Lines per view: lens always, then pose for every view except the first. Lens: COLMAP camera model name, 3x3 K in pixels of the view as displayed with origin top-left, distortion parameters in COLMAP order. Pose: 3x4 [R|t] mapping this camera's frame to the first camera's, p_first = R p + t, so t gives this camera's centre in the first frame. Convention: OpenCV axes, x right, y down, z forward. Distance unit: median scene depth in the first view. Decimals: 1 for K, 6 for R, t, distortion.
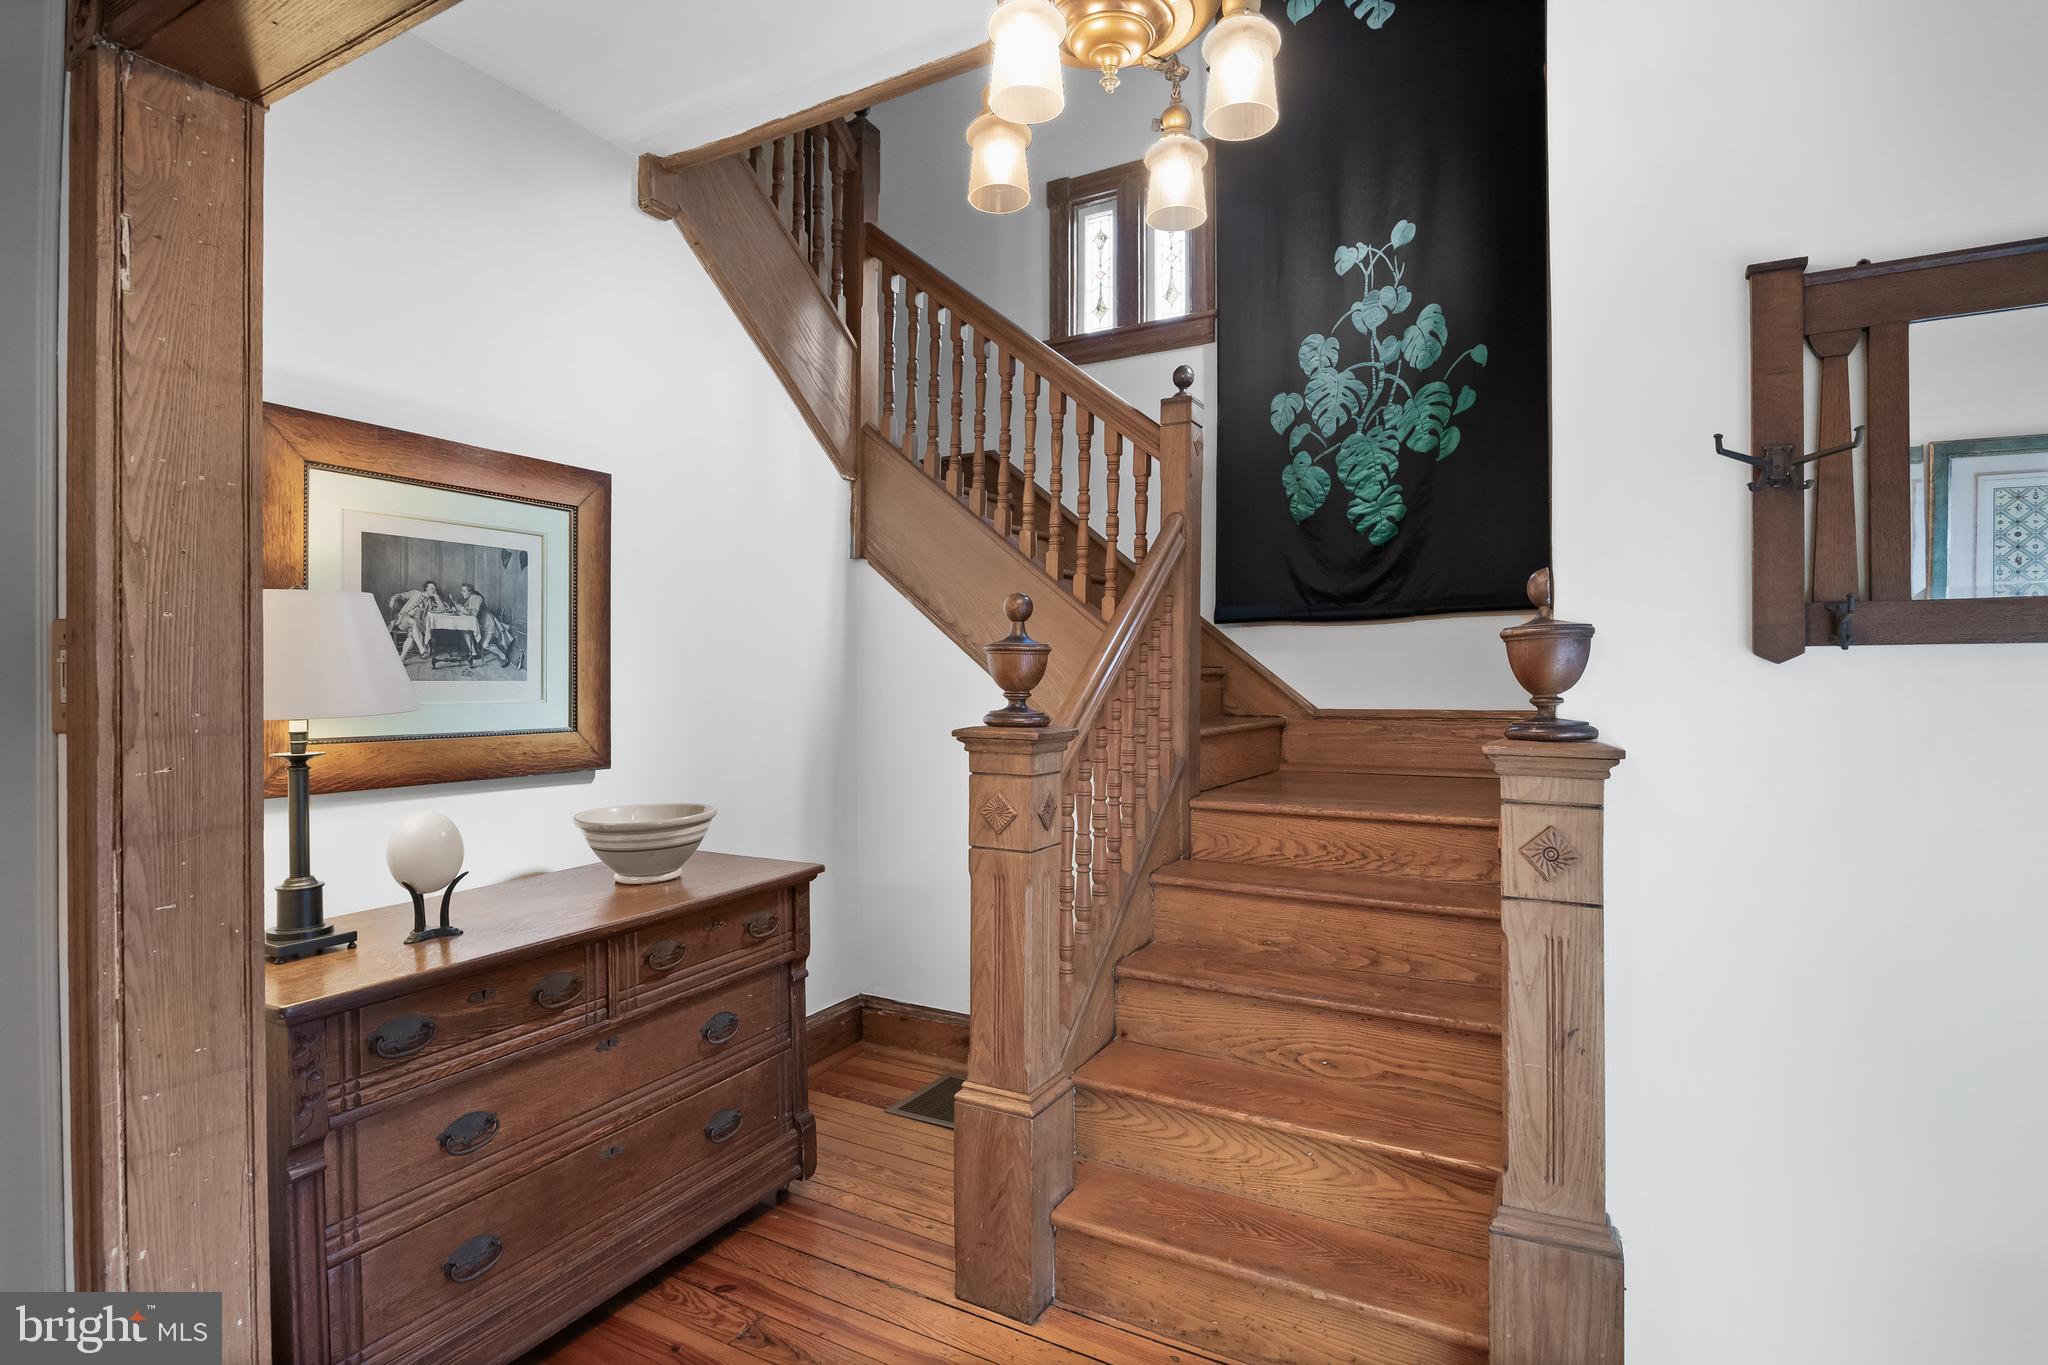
lens RADIAL K [[1038.9, 0, 1024.1], [0, 1038.9, 679.1], [0, 0, 1]] dist [-0.010992, -0.000483]
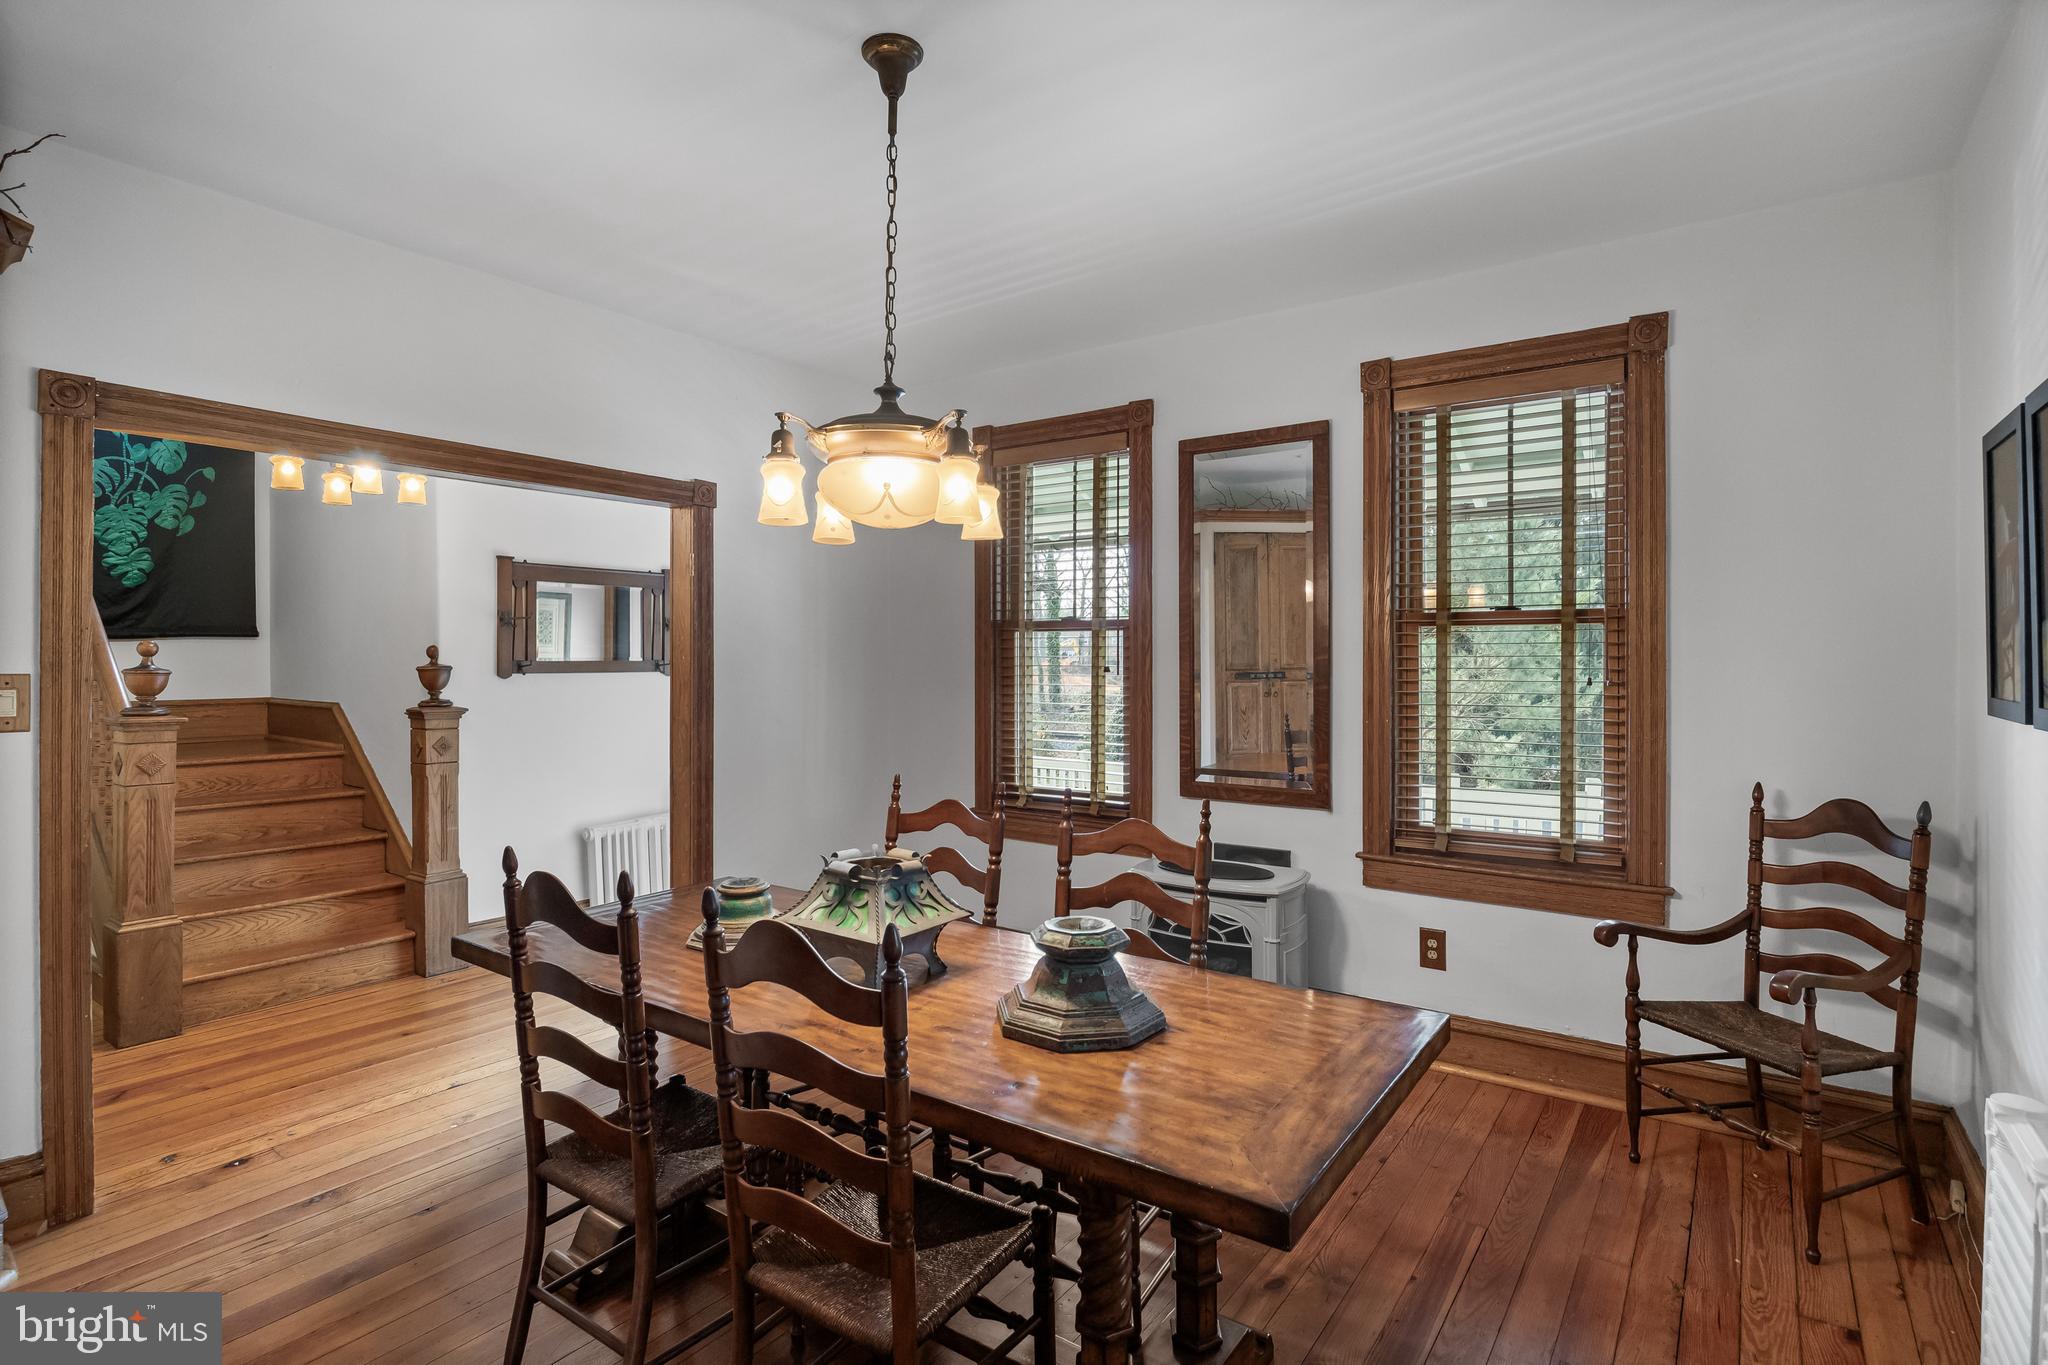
lens RADIAL K [[1038.9, 0, 1016.9], [0, 1038.9, 673.7], [0, 0, 1]] dist [-0.010992, -0.000483]
pose [[0.143584, -0.008031, 0.989605, -2.056041], [-0.003898, 0.999955, 0.008681, -0.061455], [-0.989630, -0.005104, 0.143547, -0.965384]]
